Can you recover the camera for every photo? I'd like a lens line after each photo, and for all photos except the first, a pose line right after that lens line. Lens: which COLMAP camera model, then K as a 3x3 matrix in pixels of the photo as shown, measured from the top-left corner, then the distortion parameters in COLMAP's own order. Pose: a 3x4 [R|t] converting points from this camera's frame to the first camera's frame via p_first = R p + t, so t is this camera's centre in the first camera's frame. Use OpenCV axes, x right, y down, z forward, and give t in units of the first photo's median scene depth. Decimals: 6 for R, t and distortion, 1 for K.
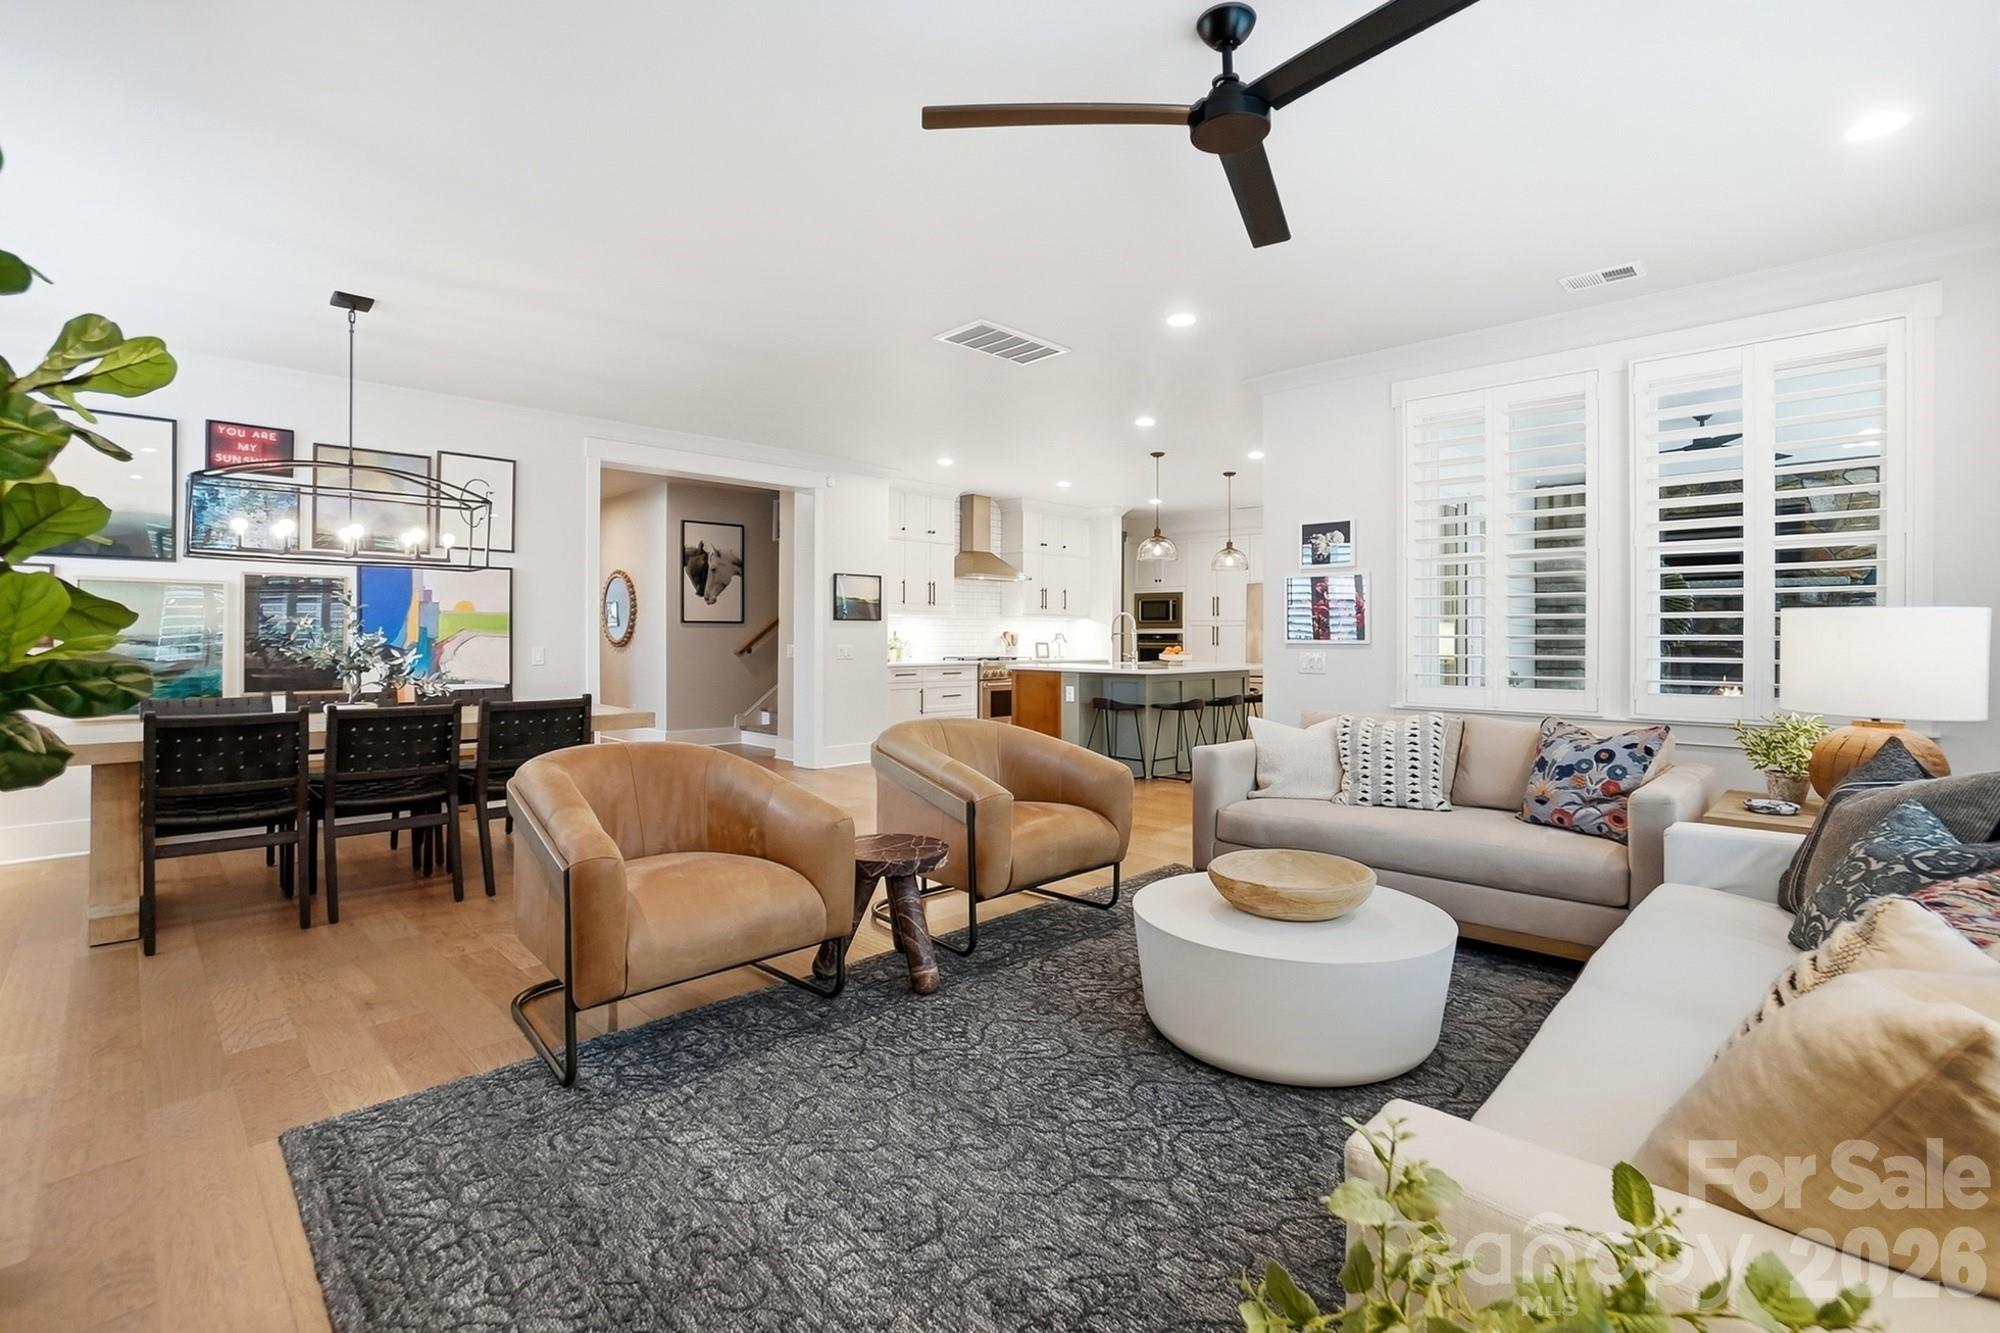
lens RADIAL K [[919.1, 0, 996.4], [0, 919.1, 645.9], [0, 0, 1]] dist [-0.042288, 0.000218]
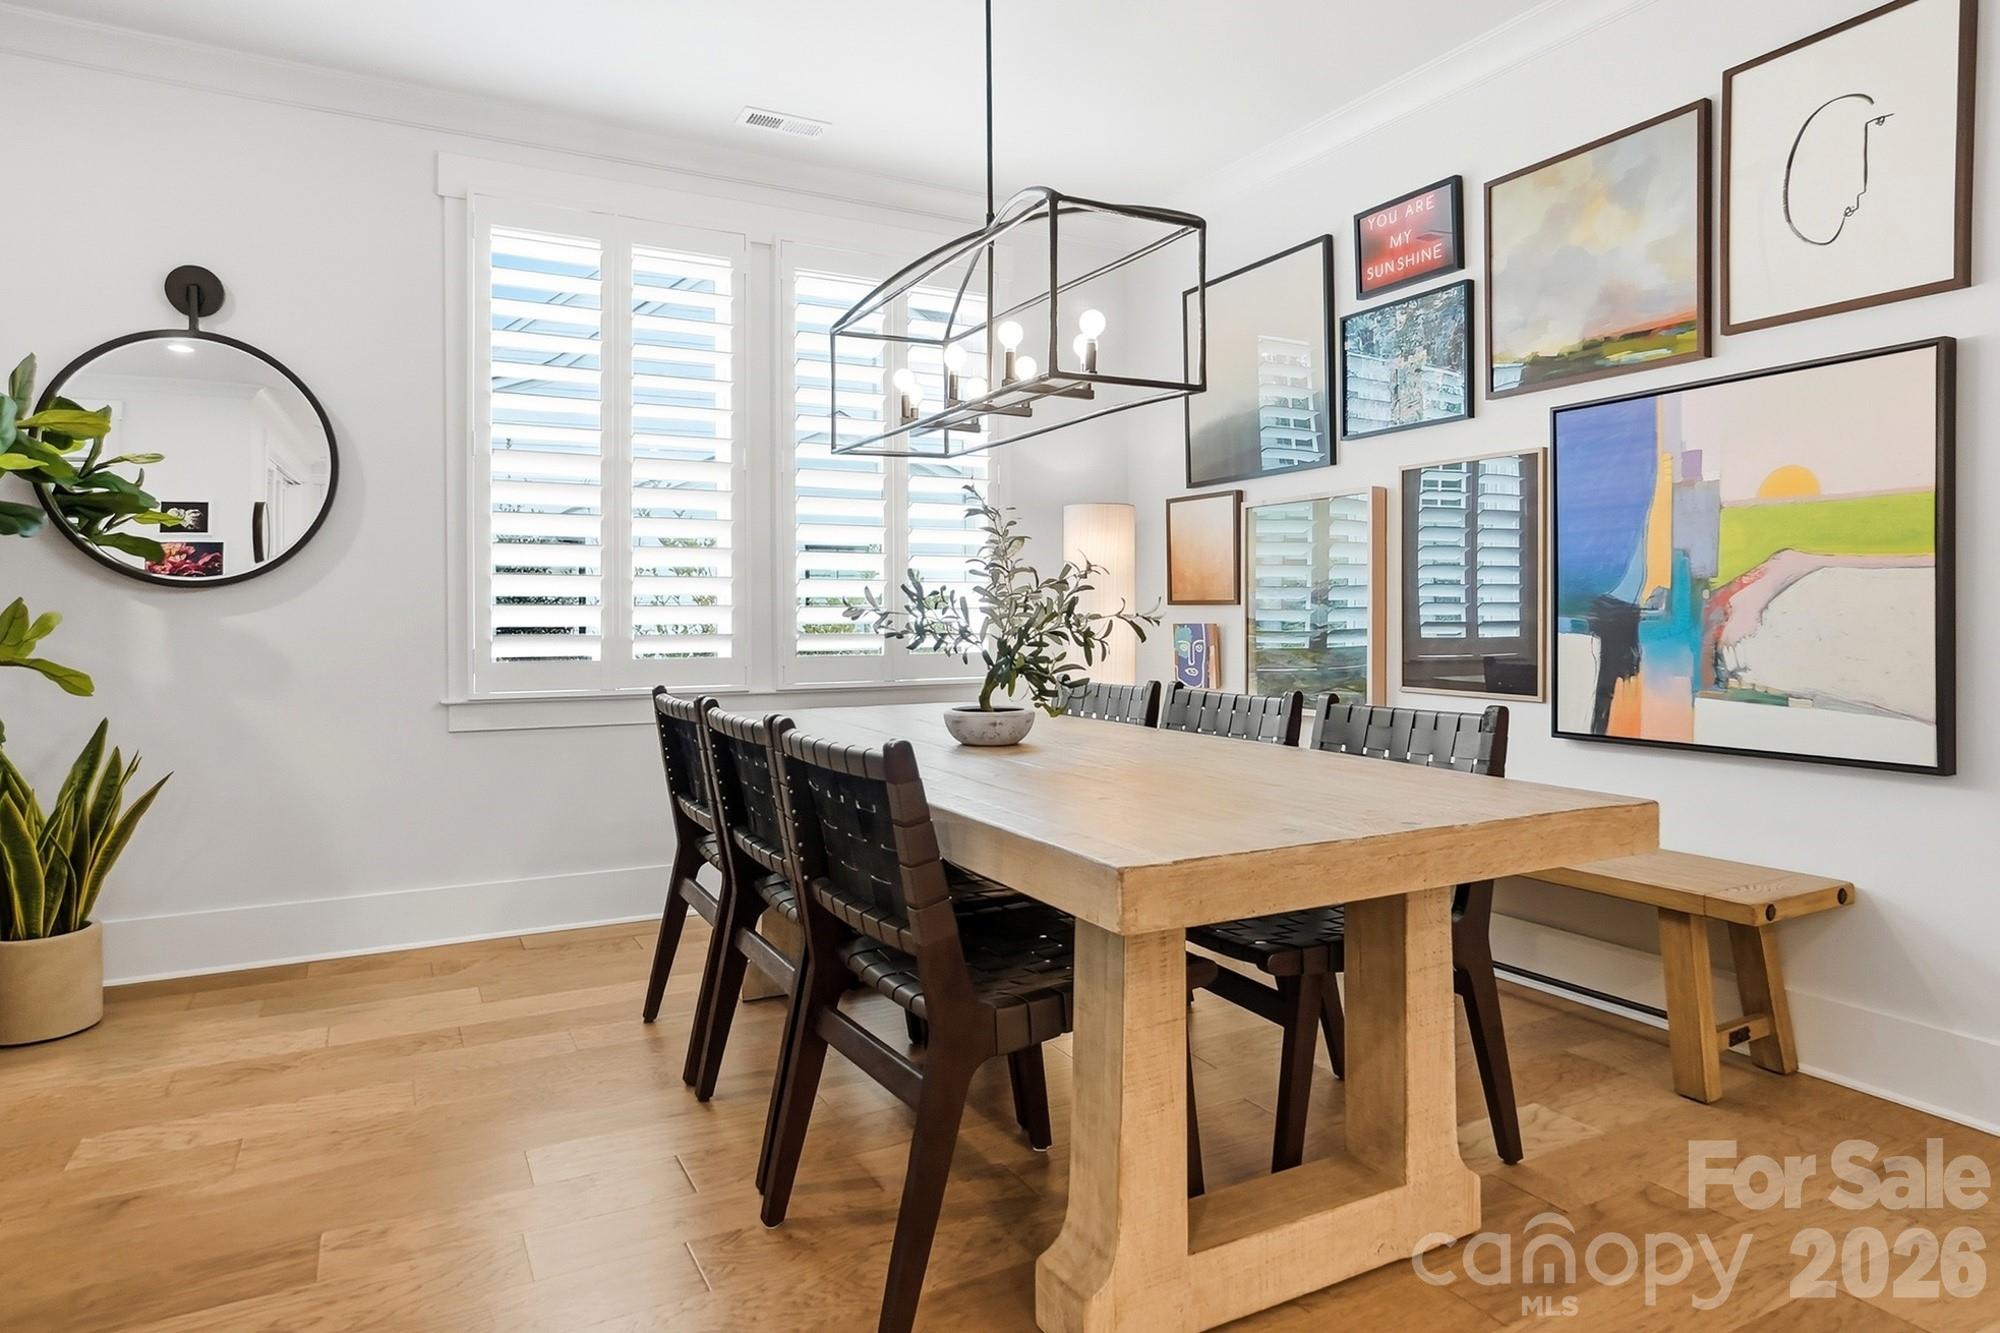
lens RADIAL K [[1149.1, 0, 1001.0], [0, 1149.1, 627.9], [0, 0, 1]] dist [-0.001084, -0.000188]
pose [[-0.291406, 0.008808, -0.956559, -0.049538], [-0.006688, 0.999914, 0.011244, 0.005847], [0.956576, 0.009674, -0.291322, 0.541715]]
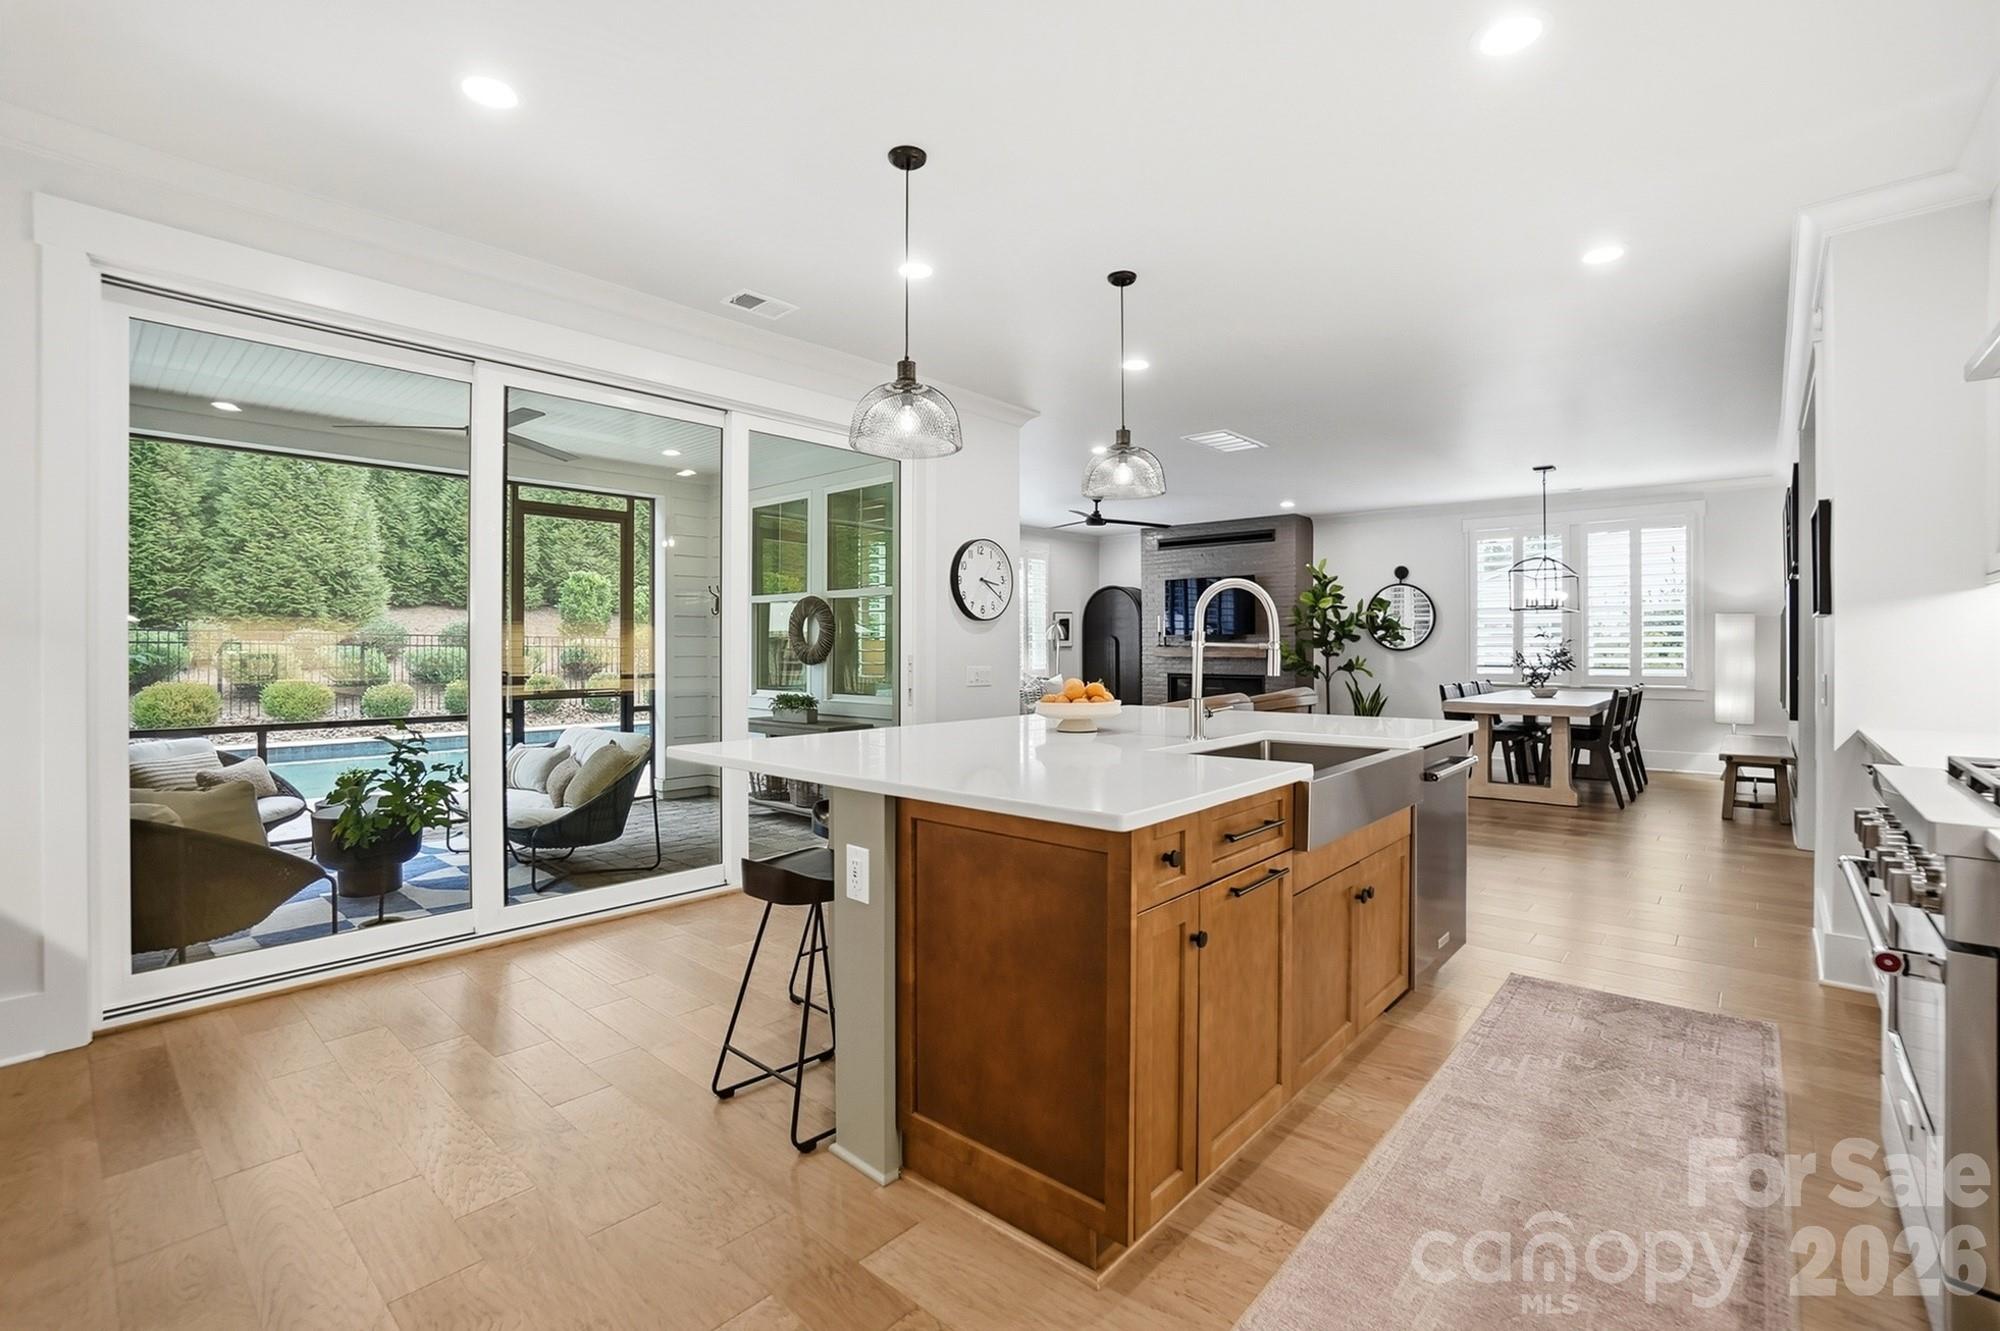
lens RADIAL K [[893.0, 0, 980.1], [0, 893.0, 651.8], [0, 0, 1]] dist [-0.022928, 0.000059]
pose [[-0.999153, 0.000136, -0.041153, 0.226024], [-0.000417, 0.999910, 0.013434, -0.014347], [0.041151, 0.013440, -0.999063, 1.237655]]
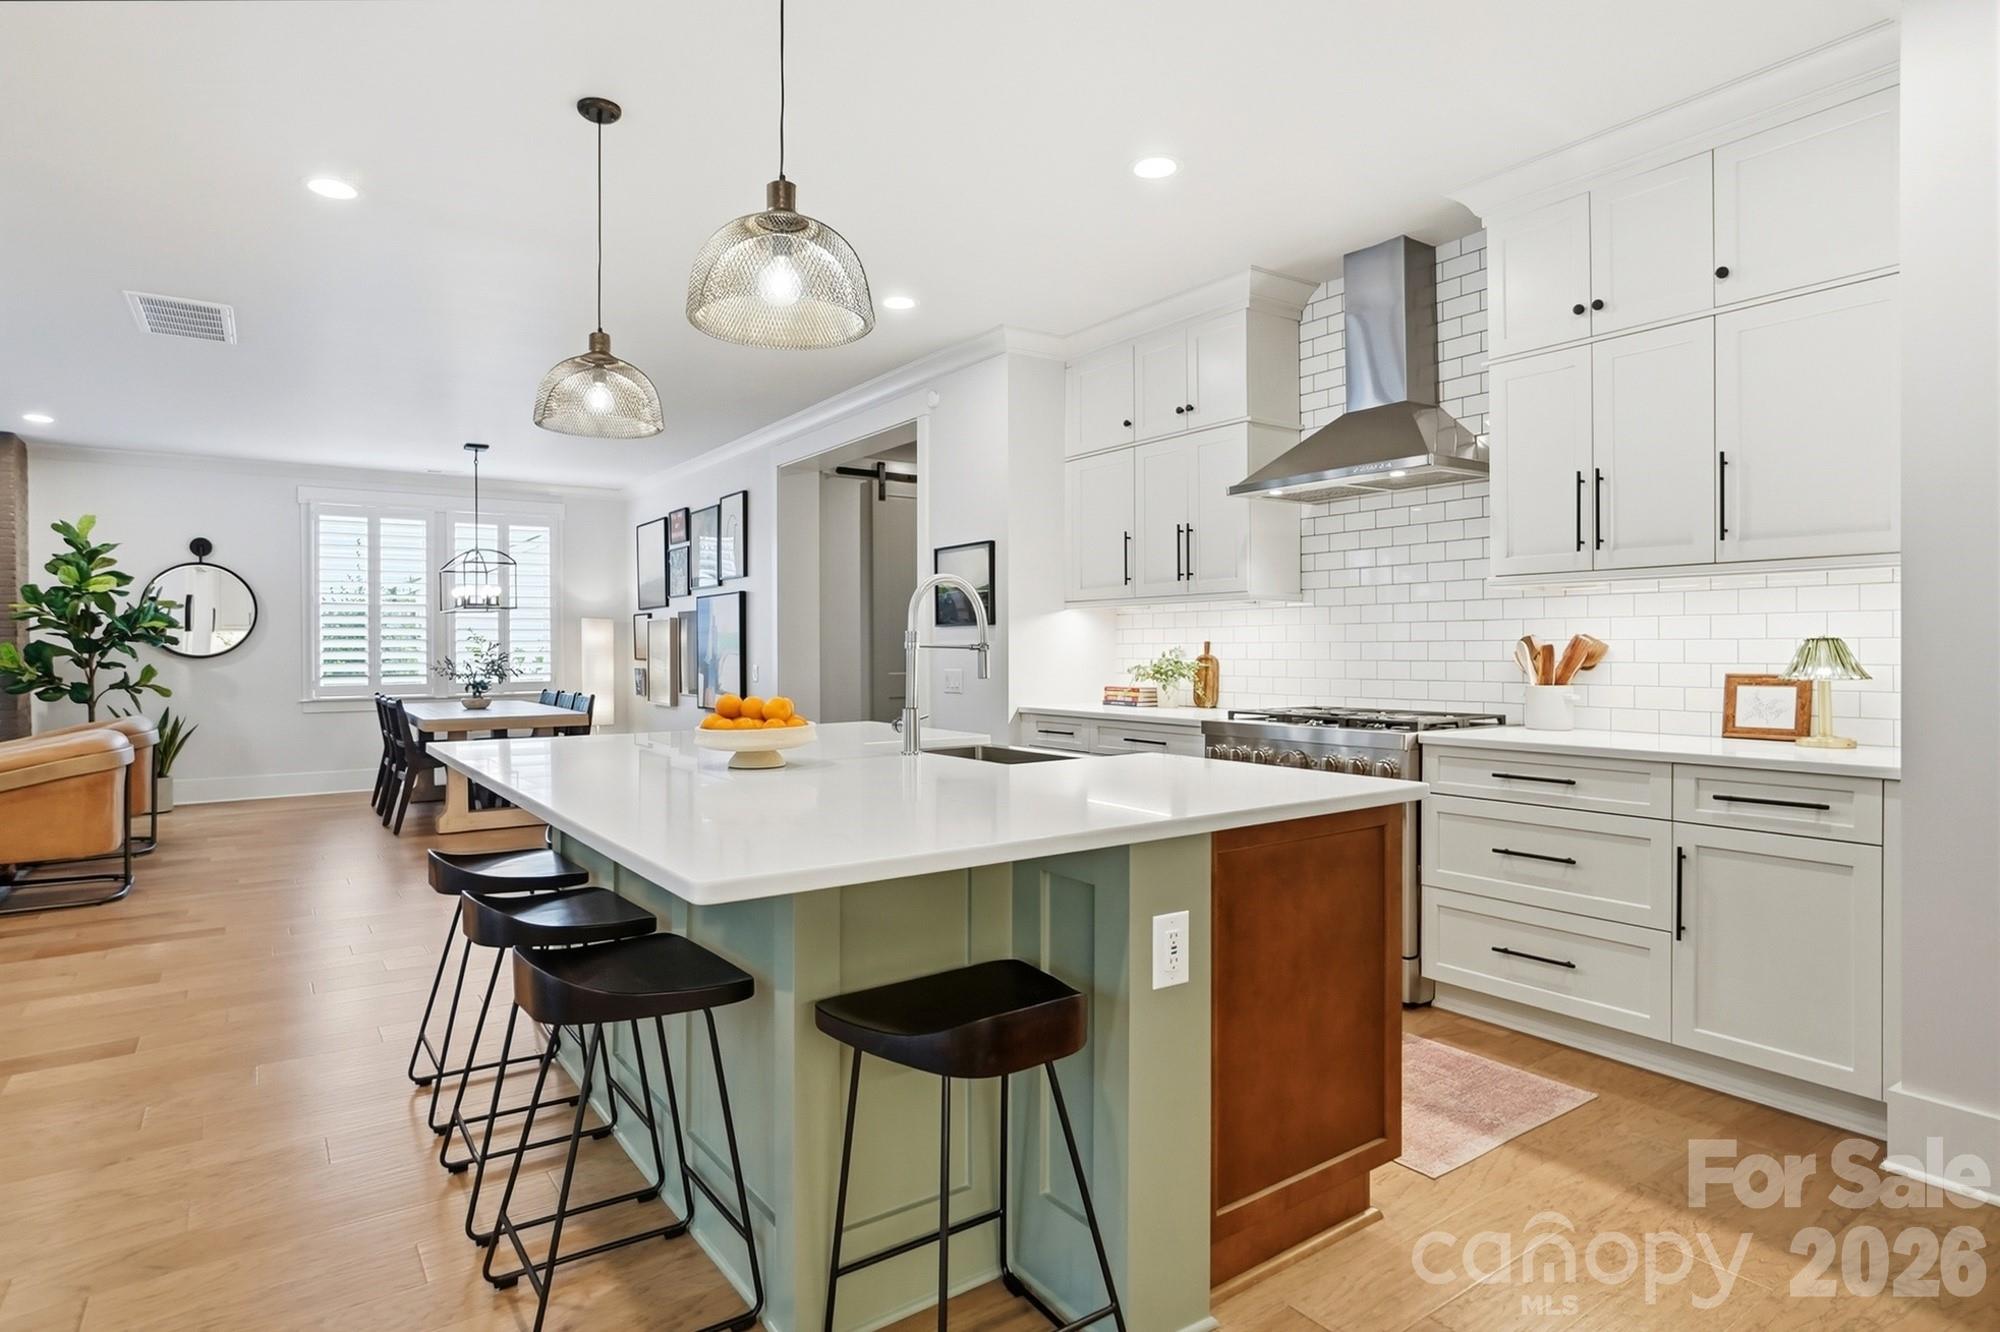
lens RADIAL K [[1087.1, 0, 993.0], [0, 1087.1, 660.5], [0, 0, 1]] dist [-0.002851, -0.000269]
pose [[-0.190475, 0.009757, -0.981643, 0.450660], [-0.004345, 0.999932, 0.010782, -0.011989], [0.981682, 0.006319, -0.190420, 1.023434]]
